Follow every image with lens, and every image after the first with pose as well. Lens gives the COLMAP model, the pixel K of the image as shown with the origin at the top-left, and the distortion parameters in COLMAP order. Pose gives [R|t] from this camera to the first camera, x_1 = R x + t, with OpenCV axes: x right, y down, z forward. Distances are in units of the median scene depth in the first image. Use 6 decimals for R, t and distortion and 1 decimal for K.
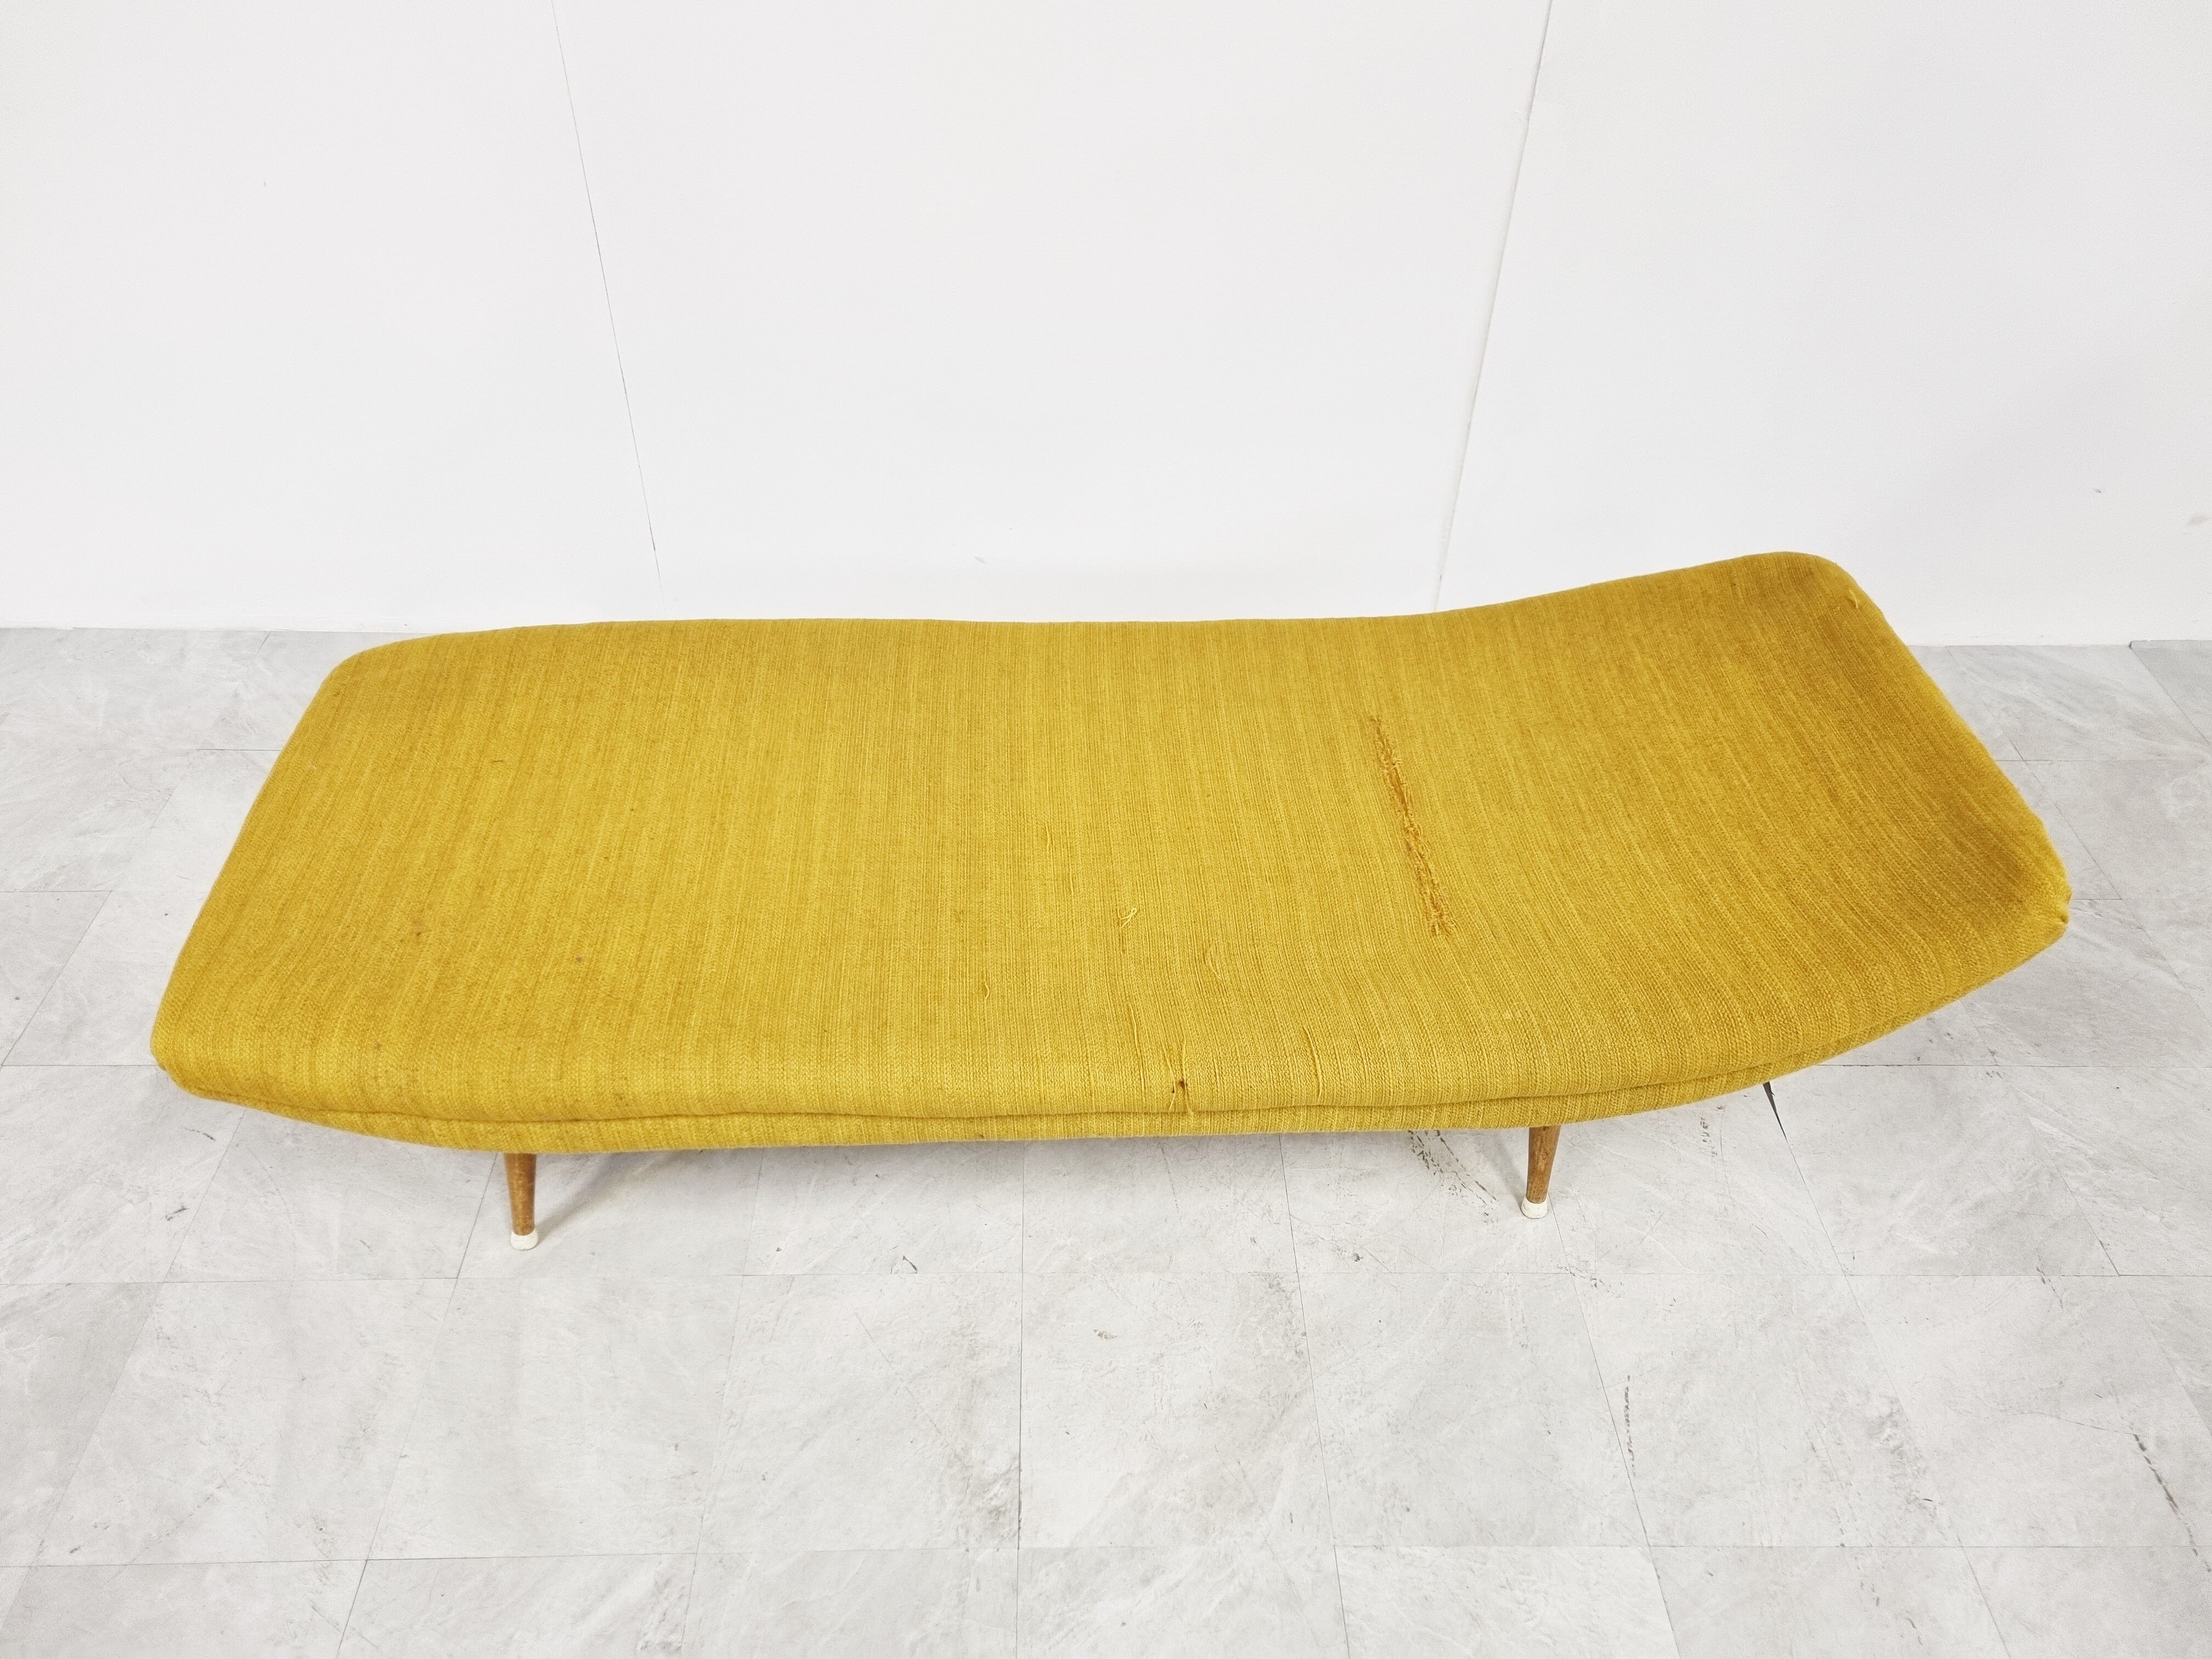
lens RADIAL K [[1655.3, 0, 1102.2], [0, 1655.3, 841.8], [0, 0, 1]] dist [0.064194, -0.041950]
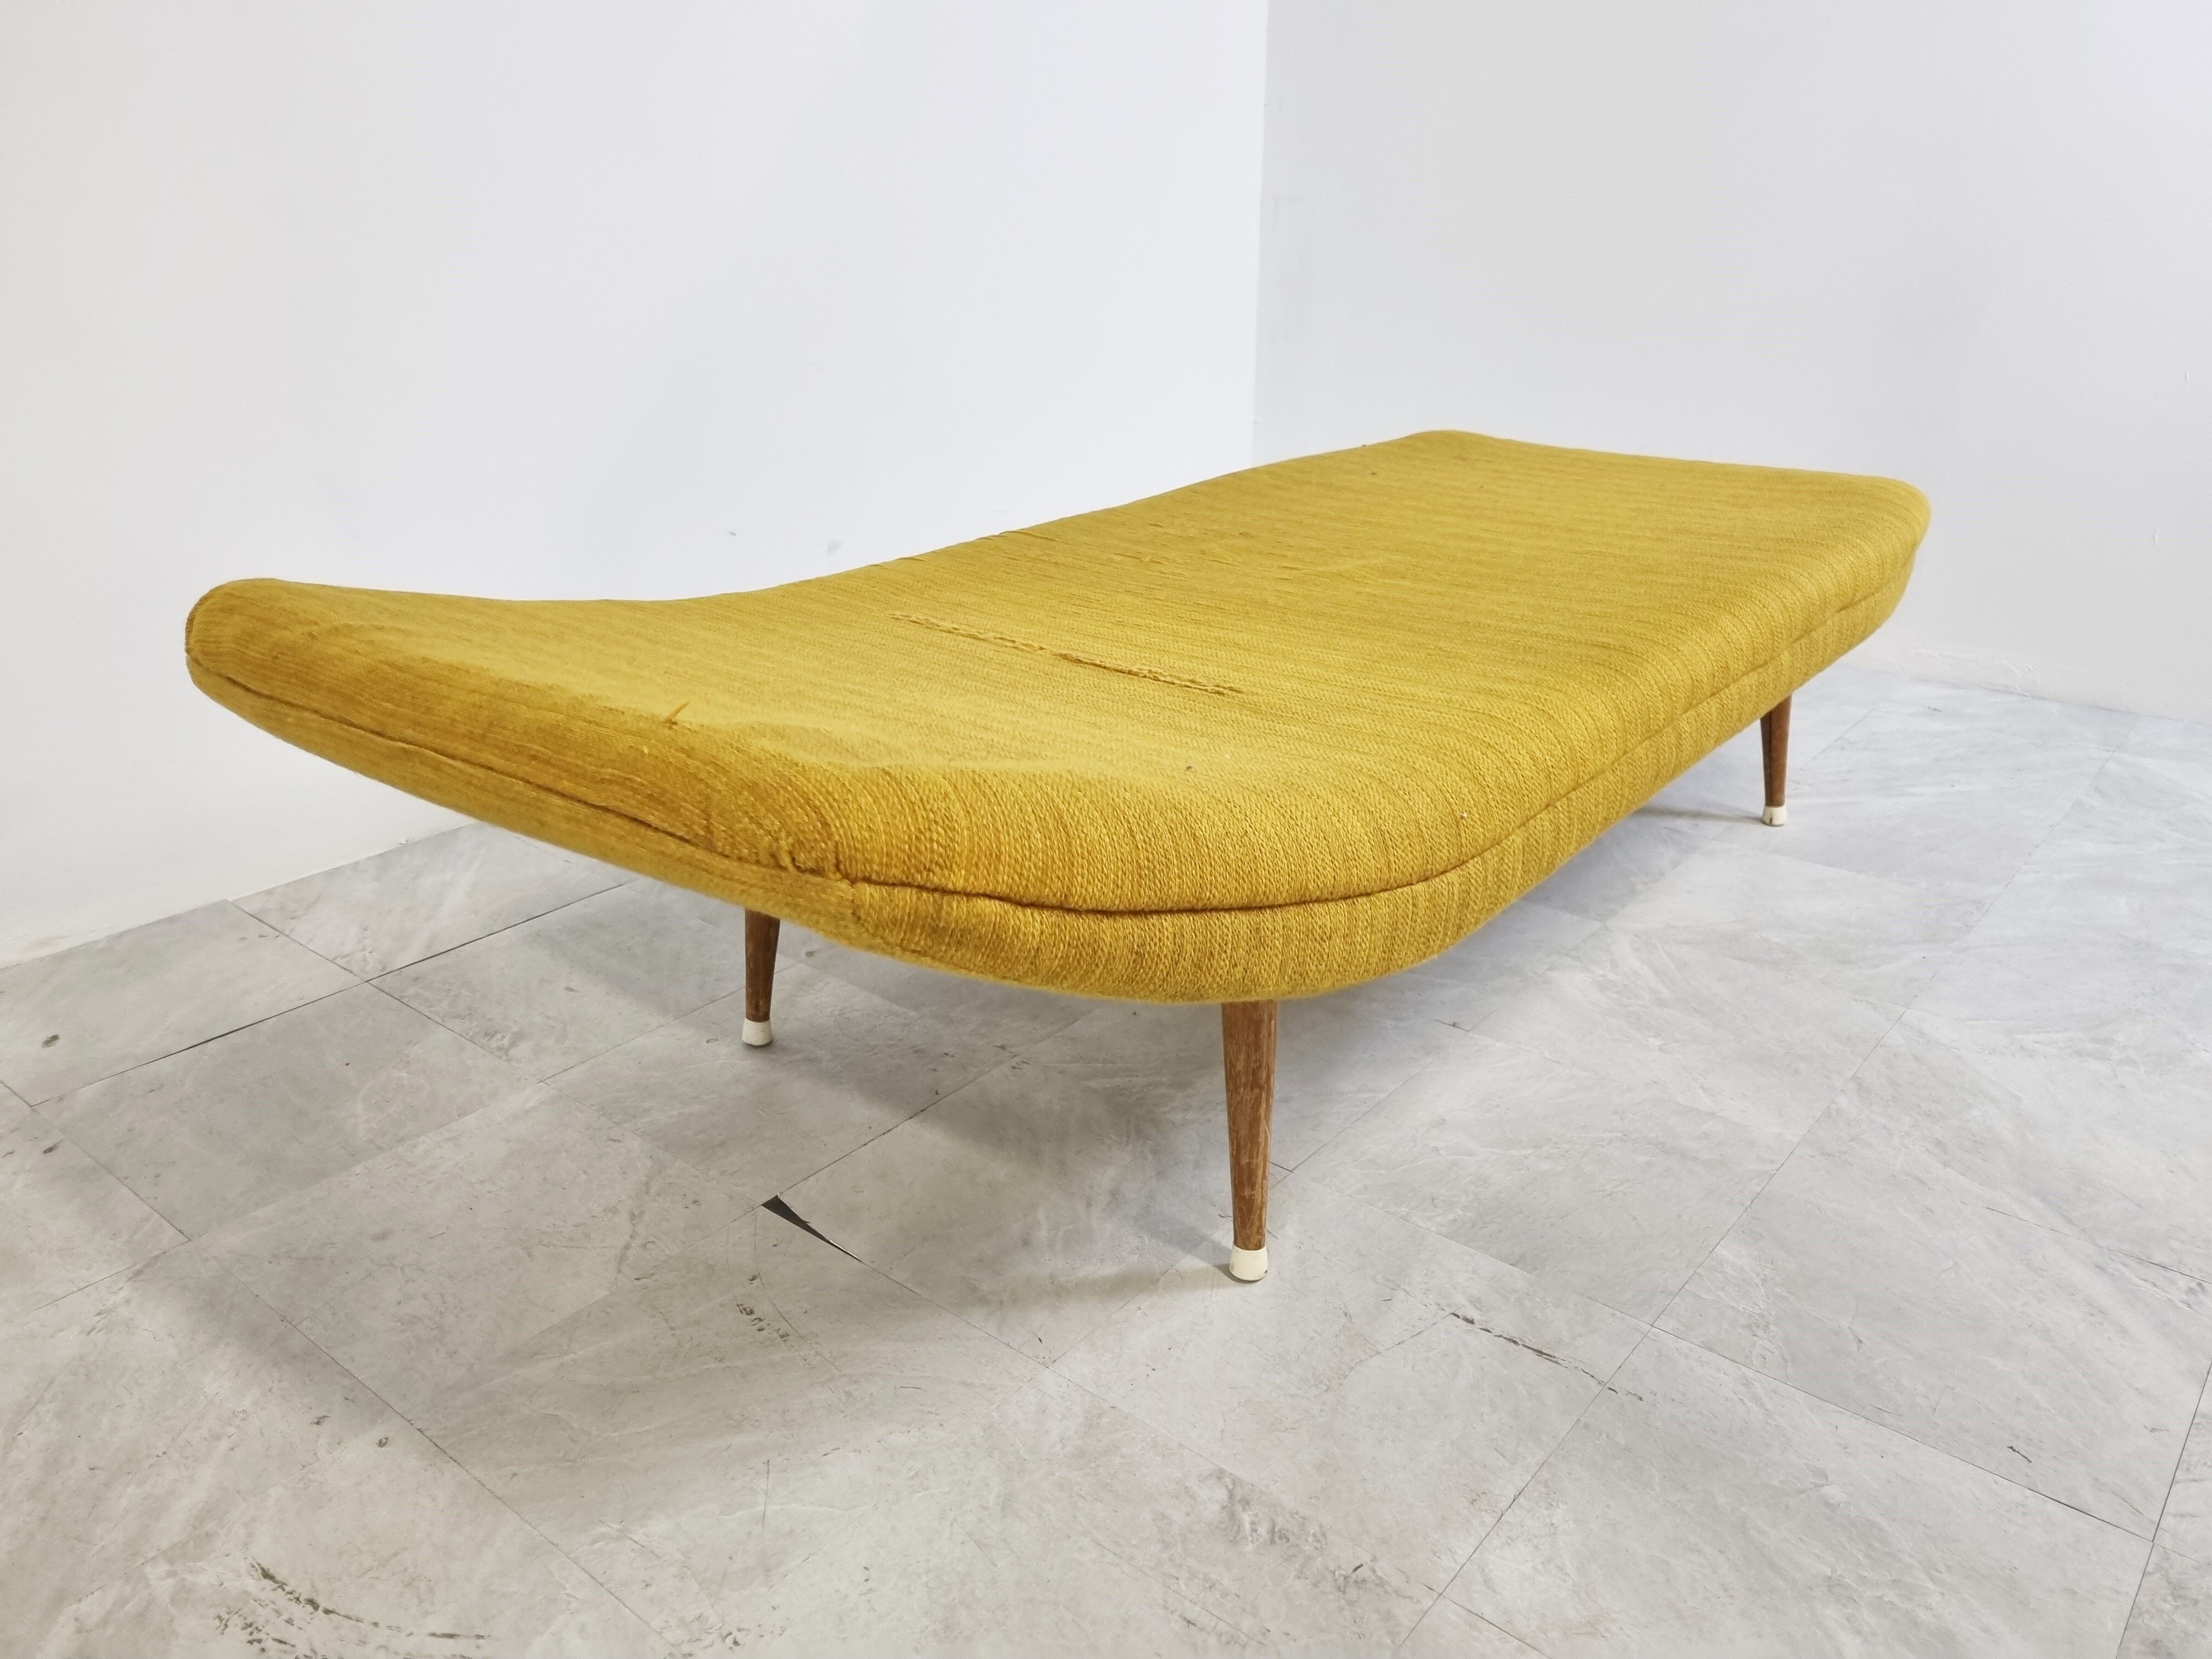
lens RADIAL K [[1655.3, 0, 1097.3], [0, 1655.3, 835.4], [0, 0, 1]] dist [0.064194, -0.041950]
pose [[0.658265, -0.316695, 0.682929, 0.099834], [0.516328, 0.850119, -0.103455, 0.173882], [-0.547807, 0.420716, 0.723122, 0.486029]]
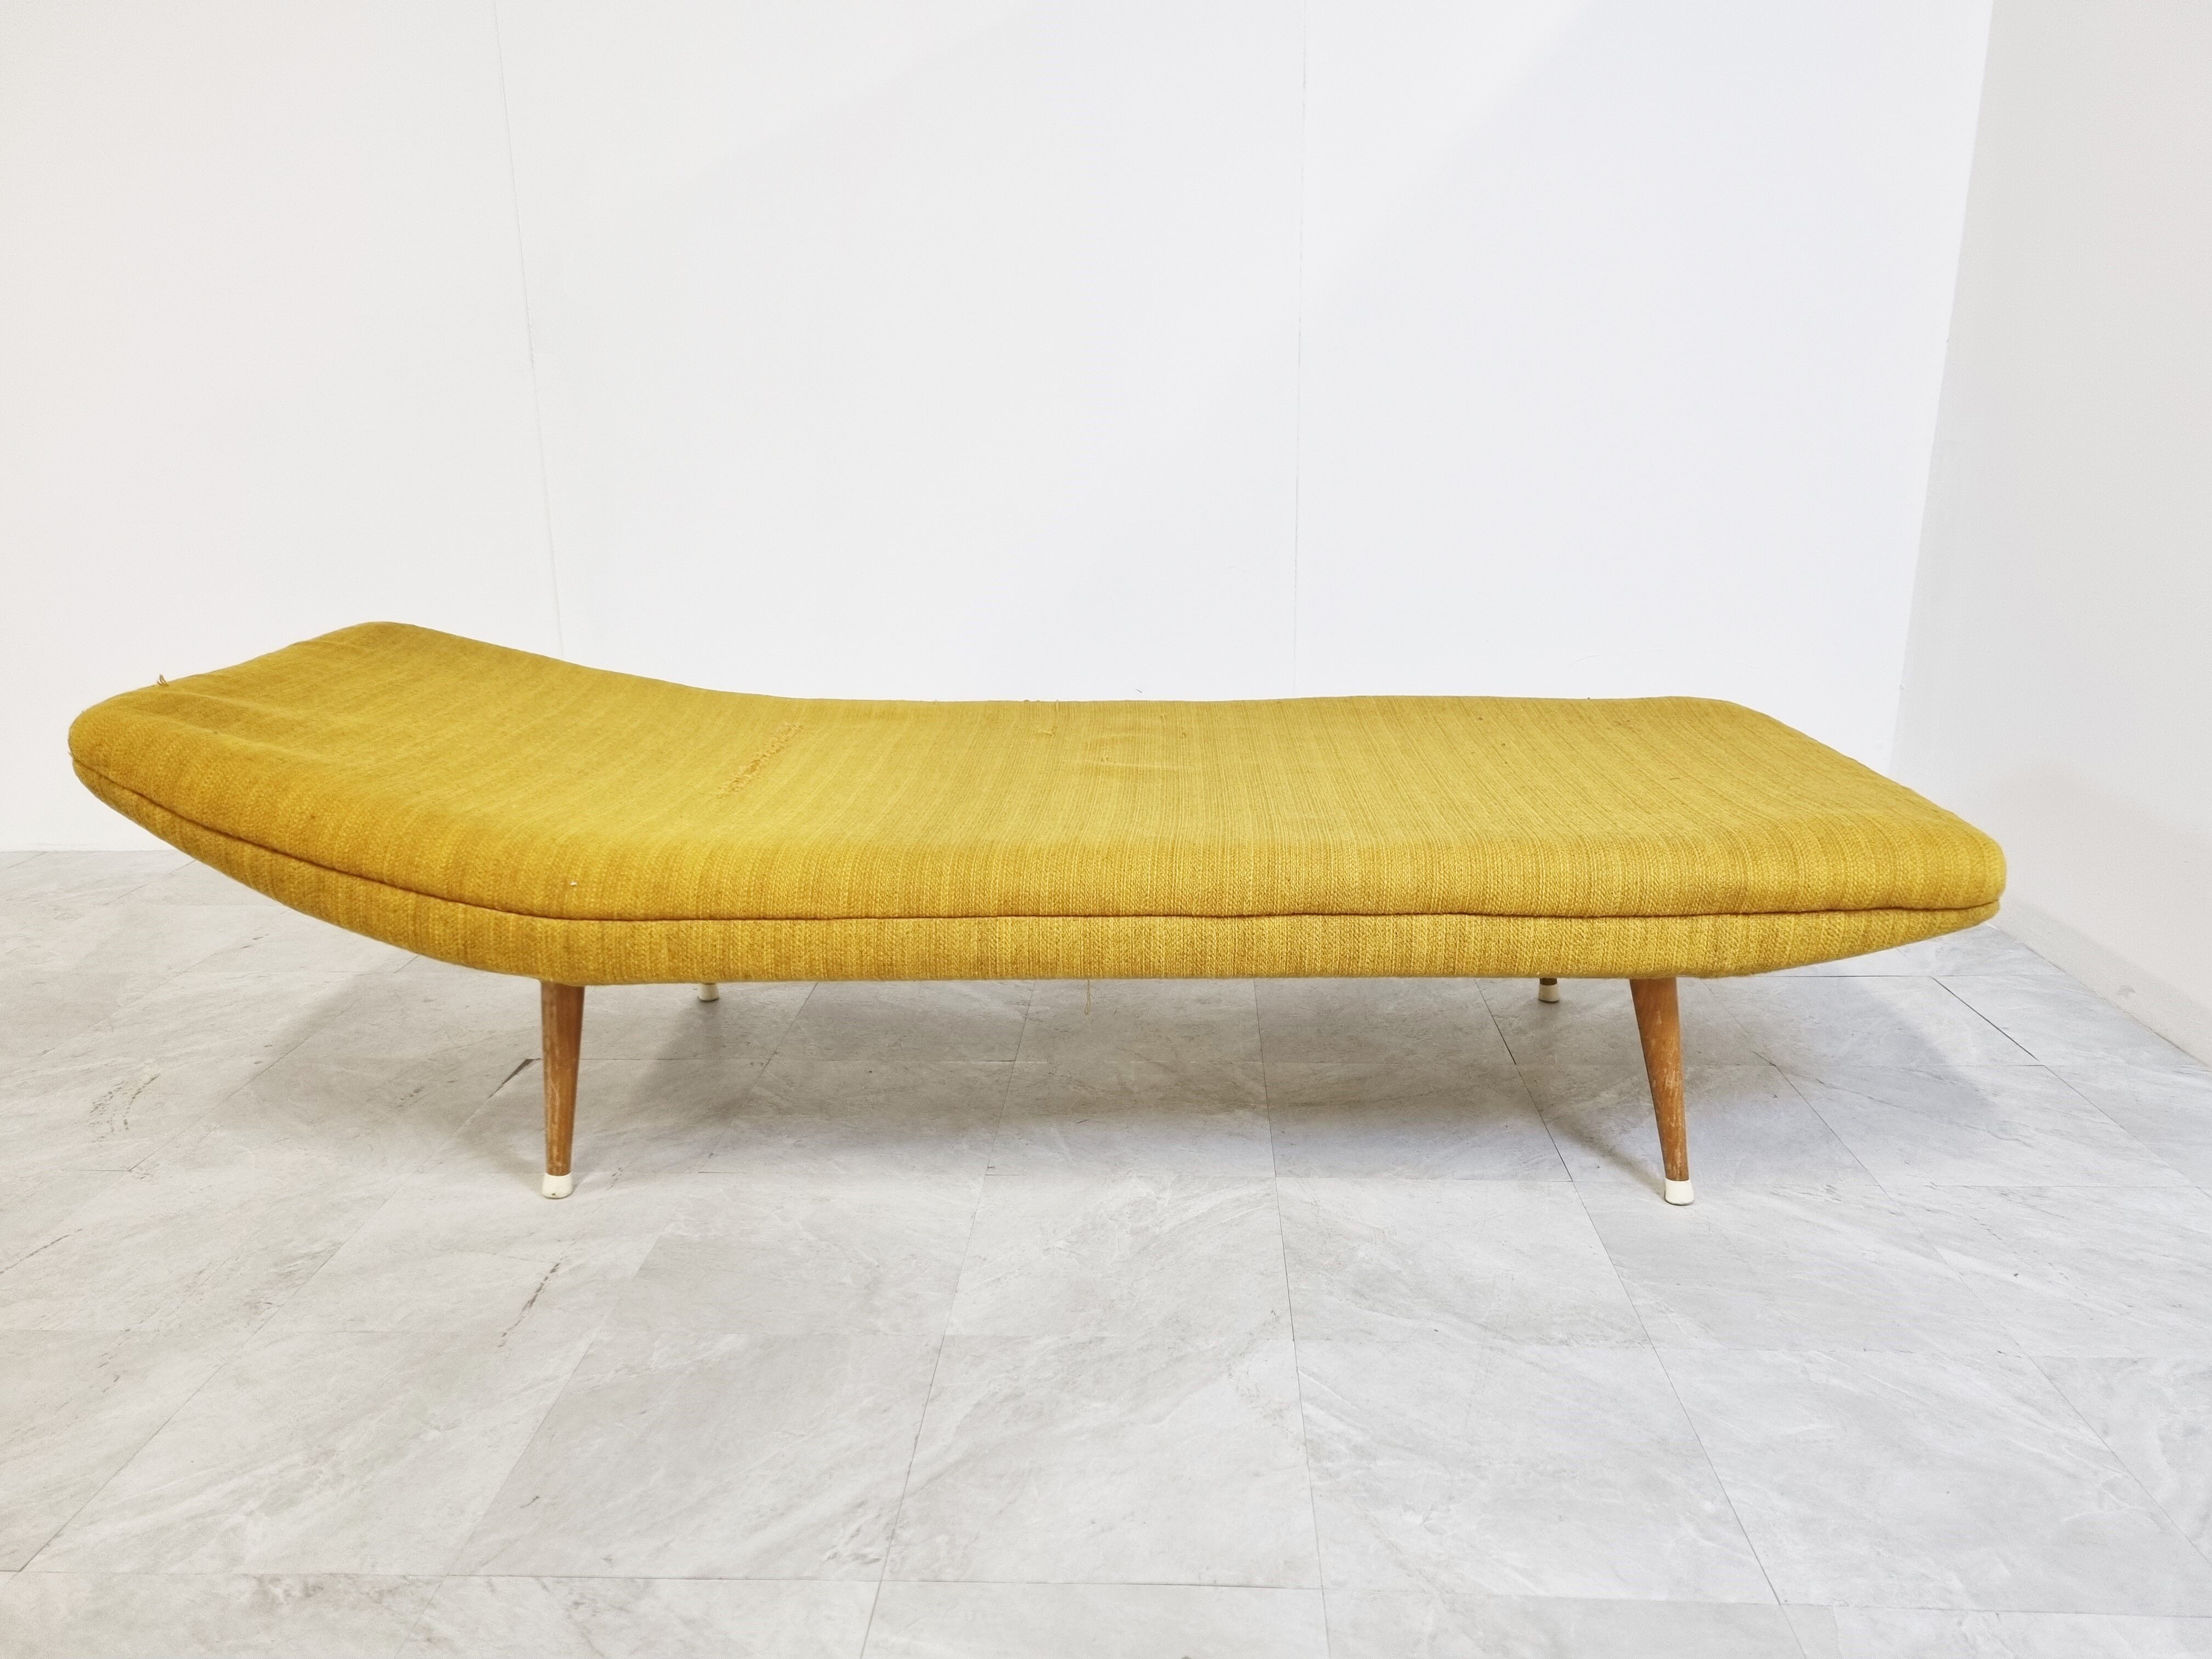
lens RADIAL K [[1655.3, 0, 1115.5], [0, 1655.3, 835.0], [0, 0, 1]] dist [0.064194, -0.041950]
pose [[0.996884, -0.018658, -0.076646, 0.975311], [-0.016800, 0.899123, -0.437374, 0.527206], [0.077075, 0.437298, 0.896008, 0.094852]]
